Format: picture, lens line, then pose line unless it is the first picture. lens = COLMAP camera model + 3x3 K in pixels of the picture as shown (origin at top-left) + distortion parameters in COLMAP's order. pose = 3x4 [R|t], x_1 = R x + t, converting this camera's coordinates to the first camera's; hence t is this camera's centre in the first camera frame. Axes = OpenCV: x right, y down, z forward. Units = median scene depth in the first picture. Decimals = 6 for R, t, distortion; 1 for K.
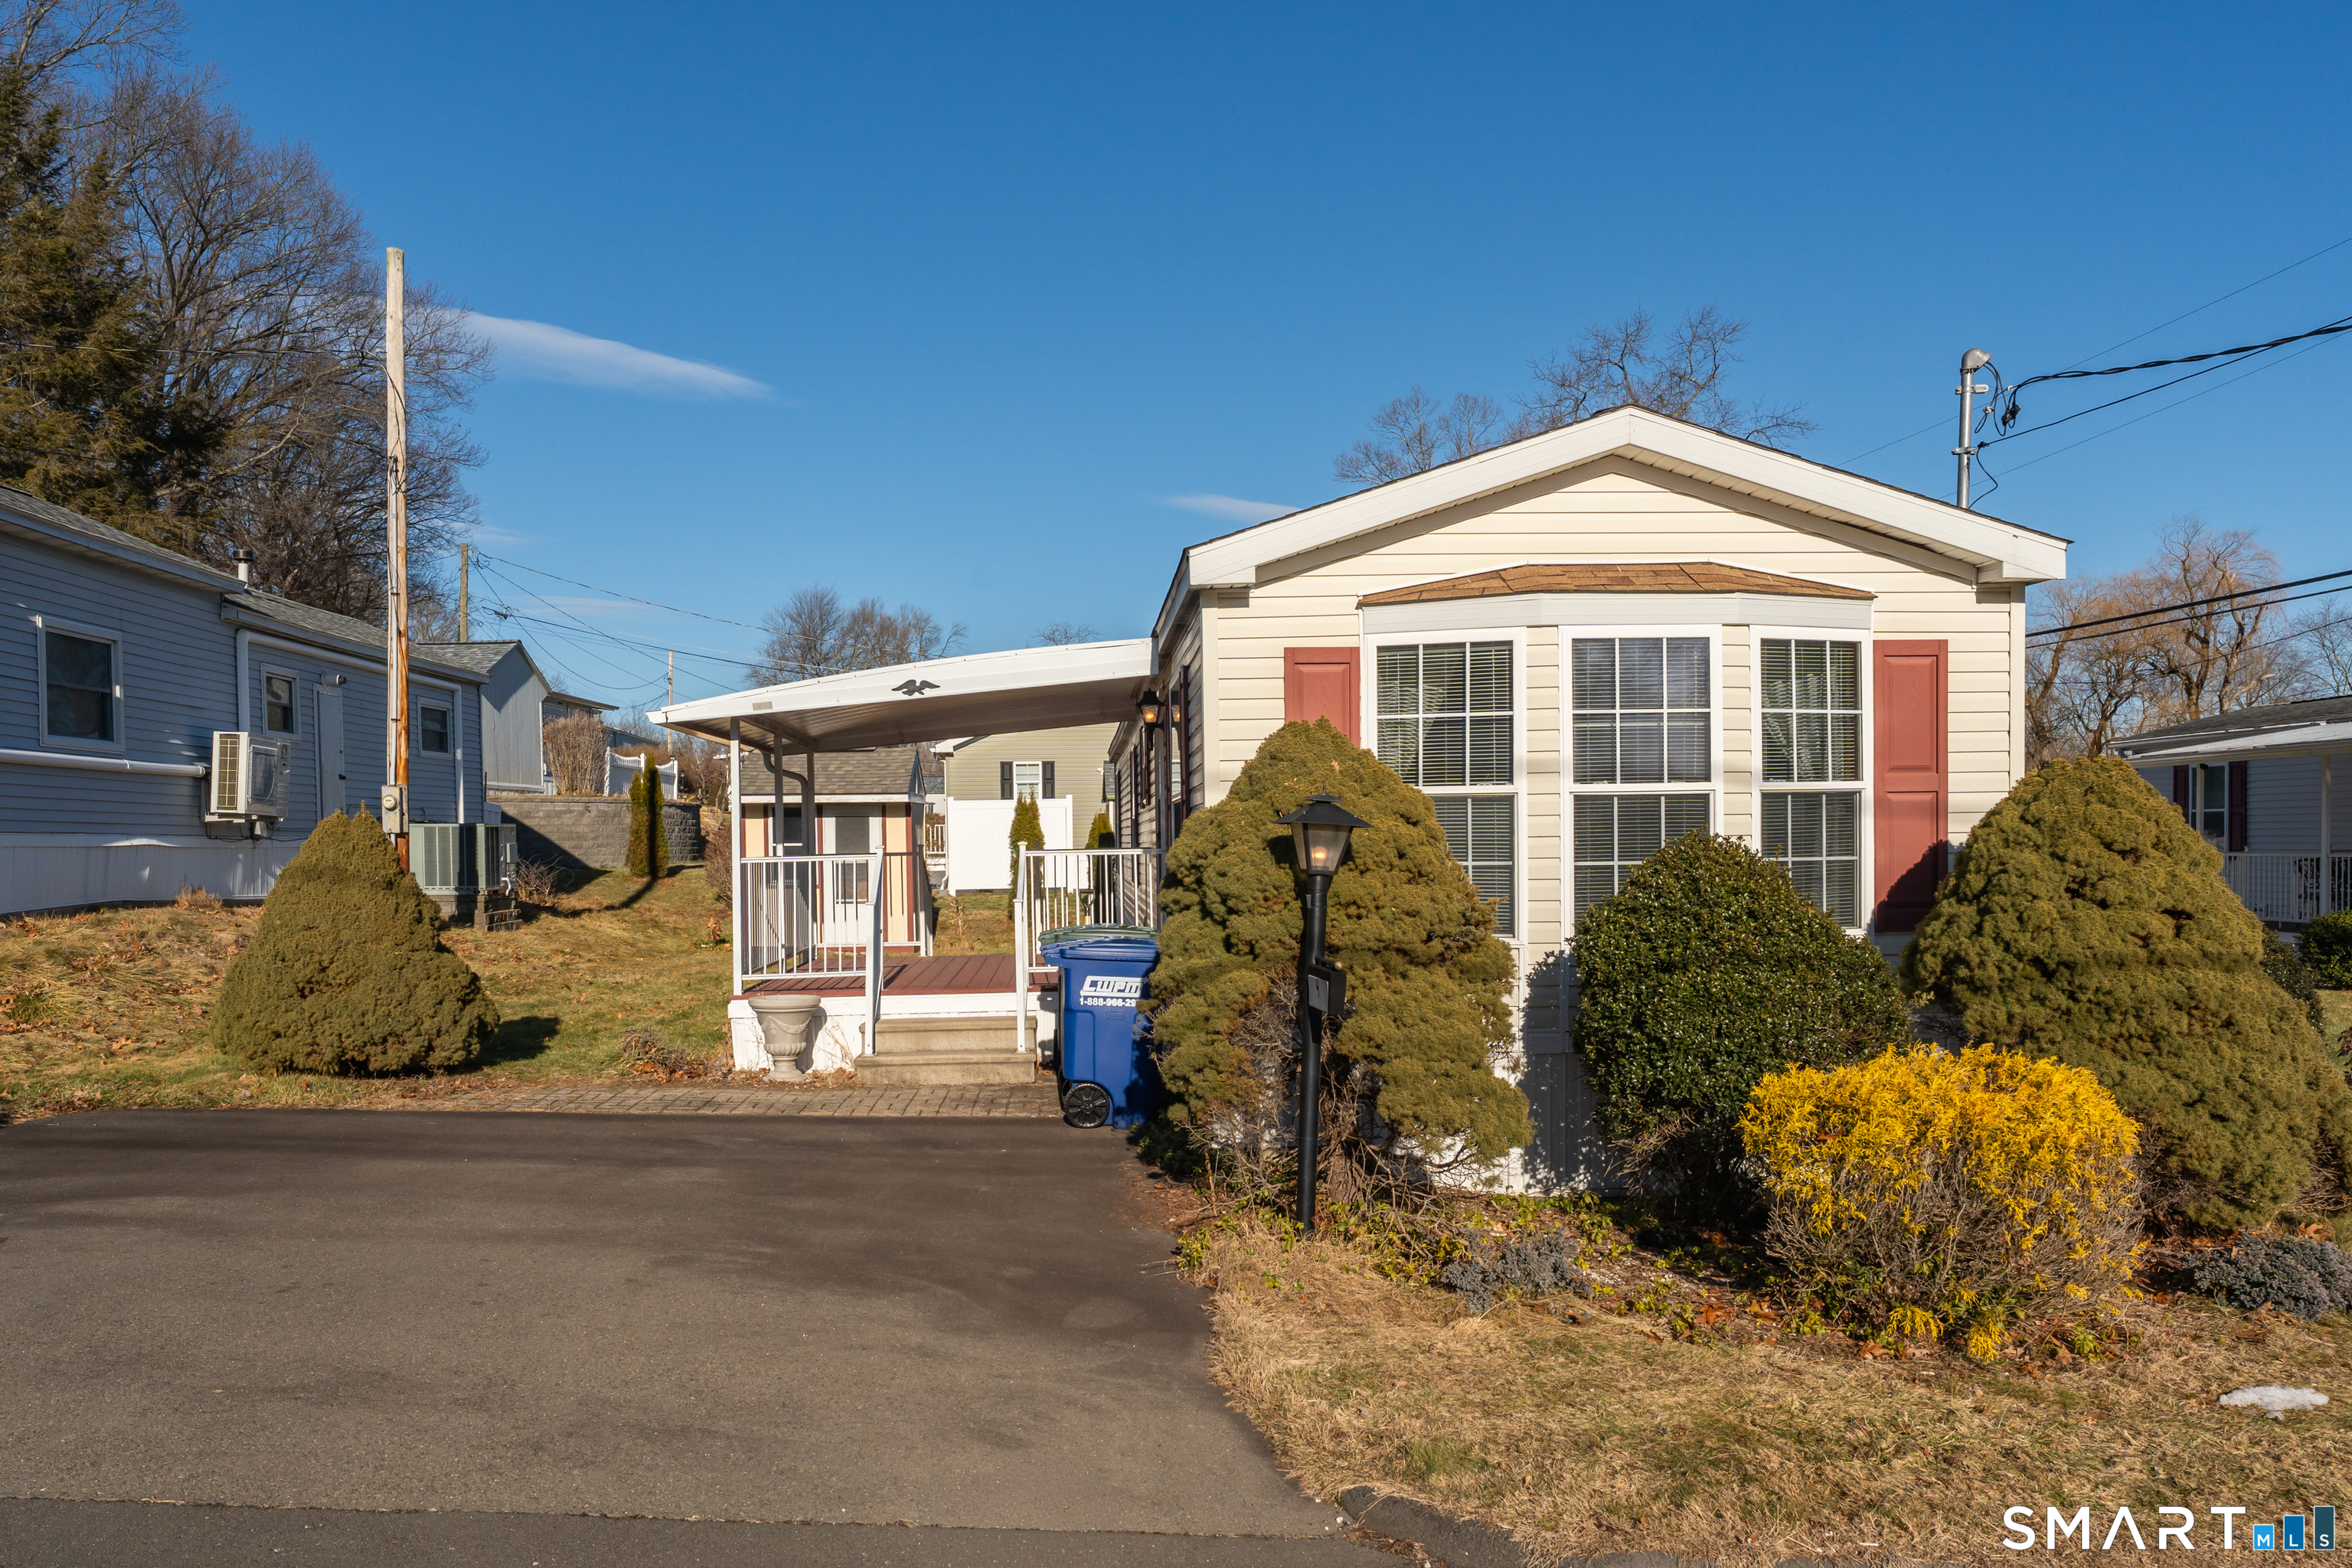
lens RADIAL K [[1712.9, 0, 1138.2], [0, 1712.9, 878.0], [0, 0, 1]] dist [0.004476, -0.005102]
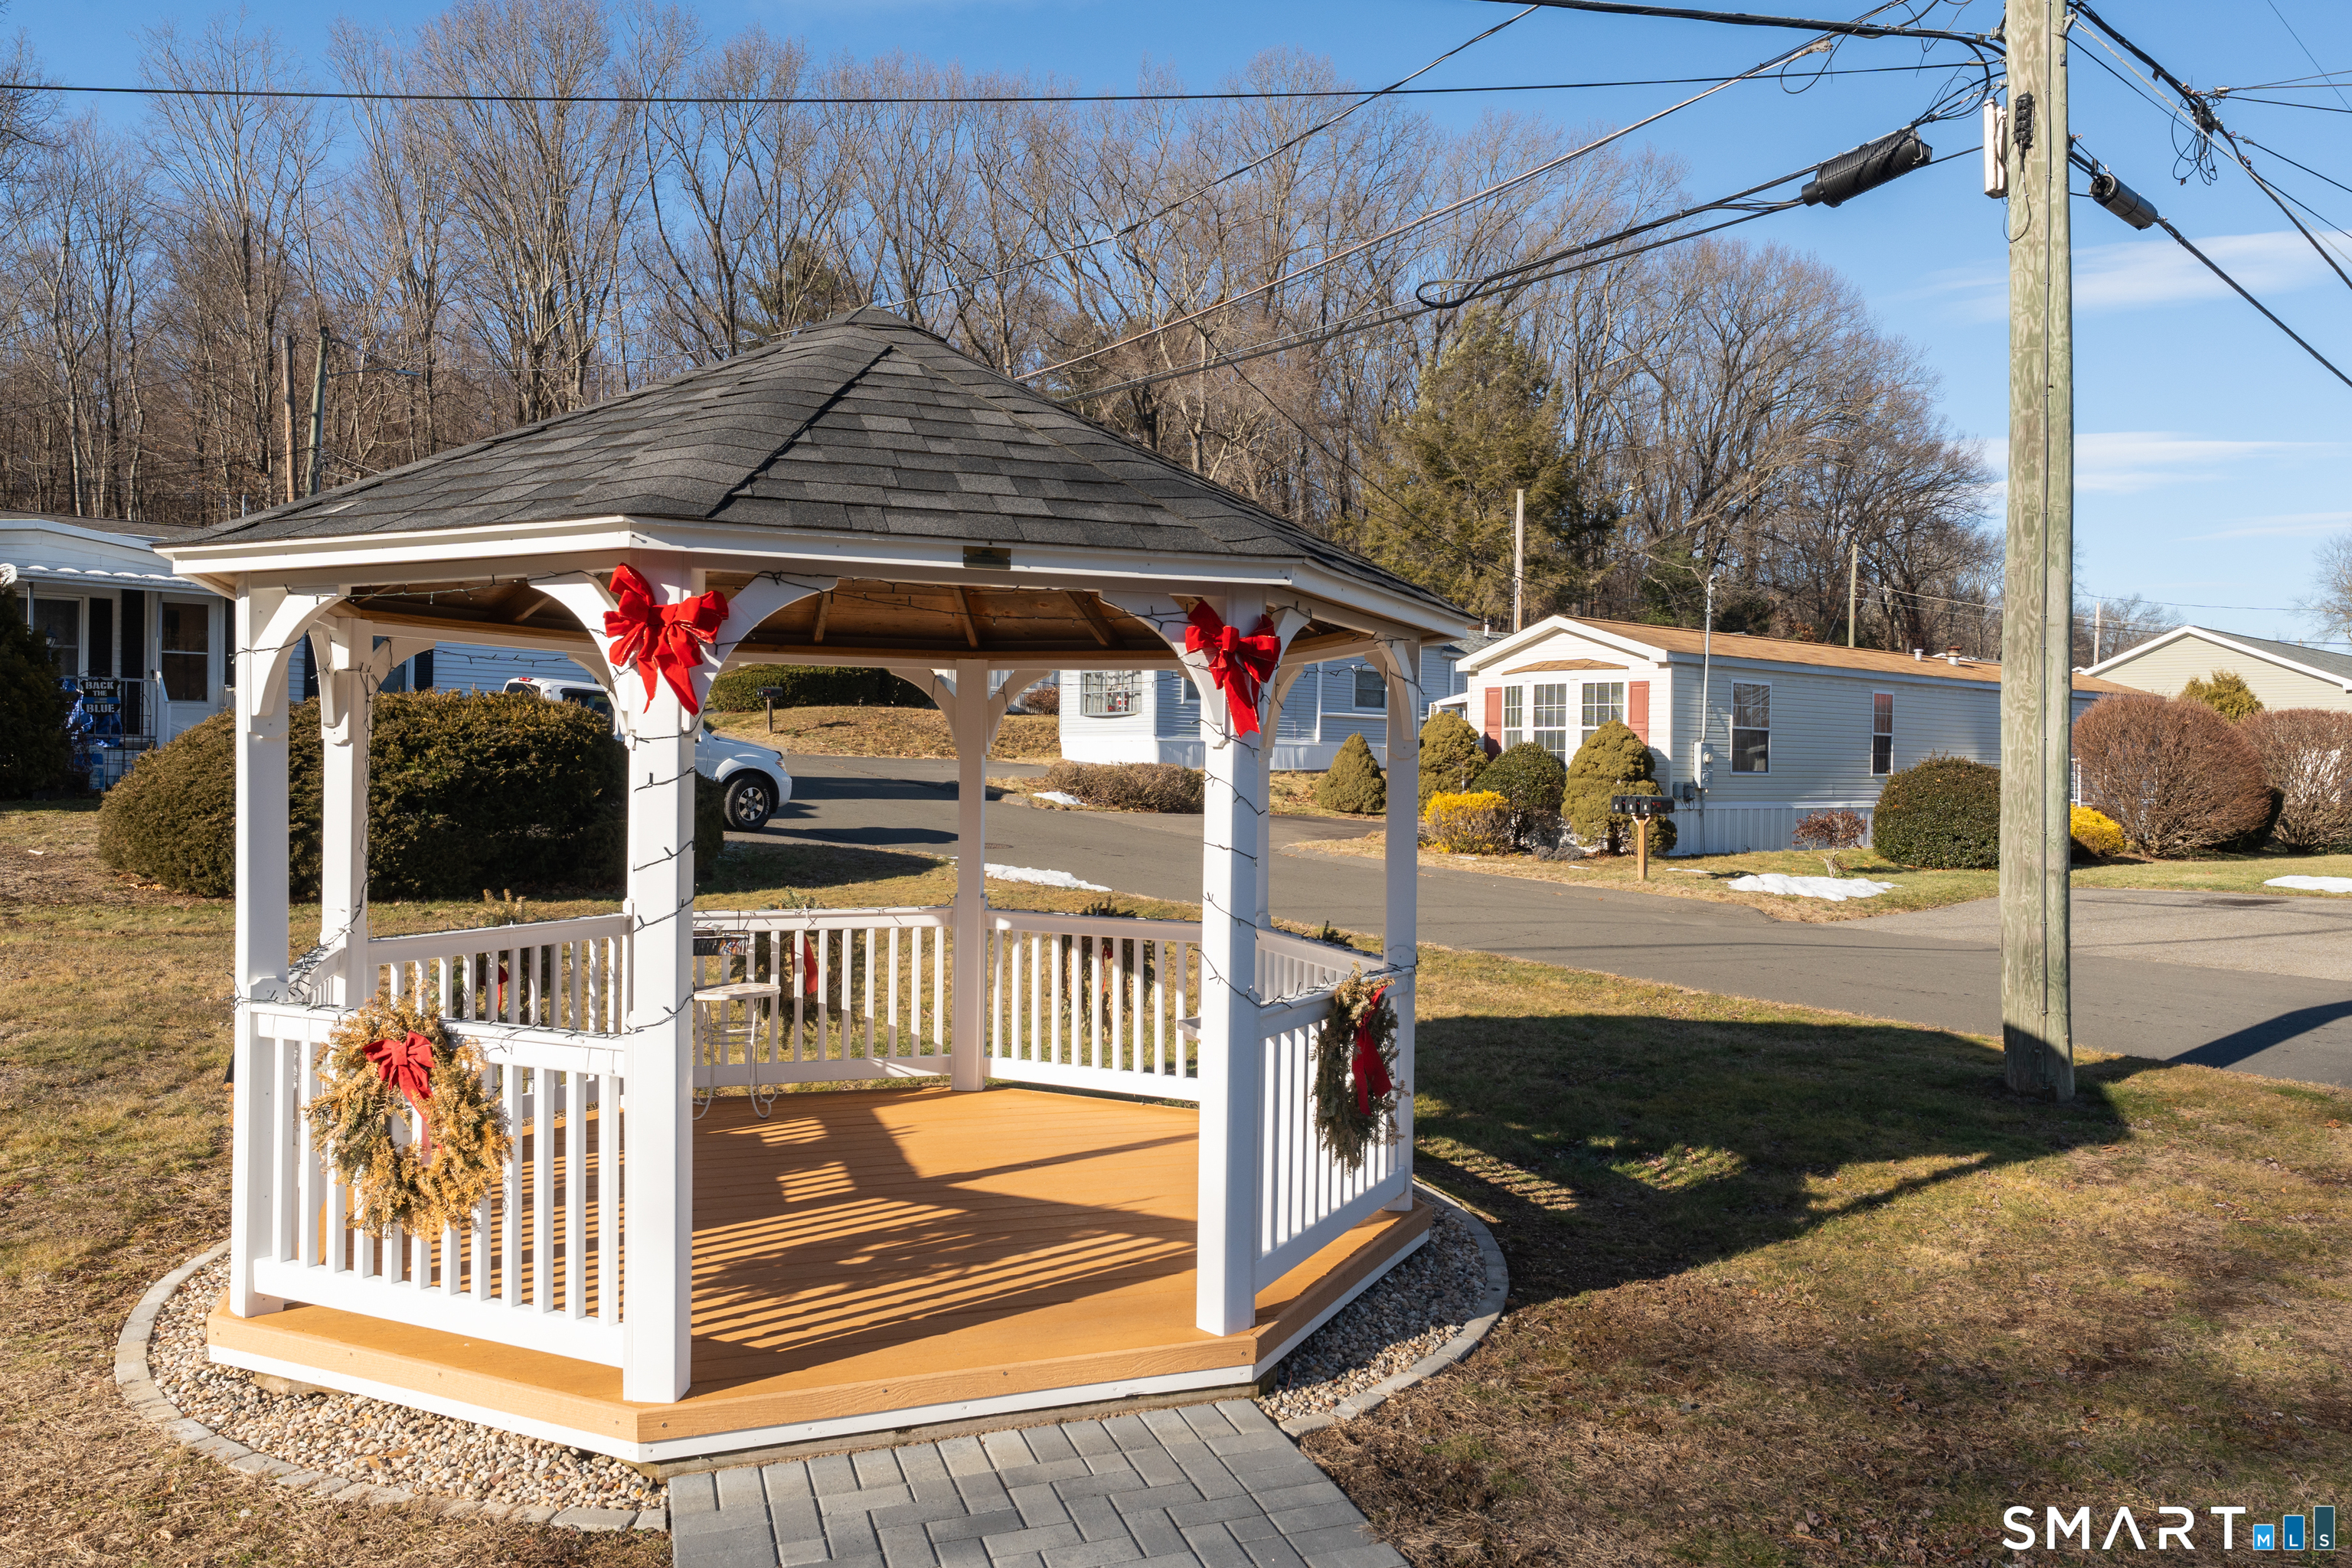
lens RADIAL K [[1646.2, 0, 1251.8], [0, 1646.2, 785.5], [0, 0, 1]] dist [-0.001005, -0.002851]
pose [[0.626704, 0.030028, -0.778678, 1.831577], [-0.039097, 0.999210, 0.007066, 0.044836], [0.778276, 0.026016, 0.627383, -1.110466]]
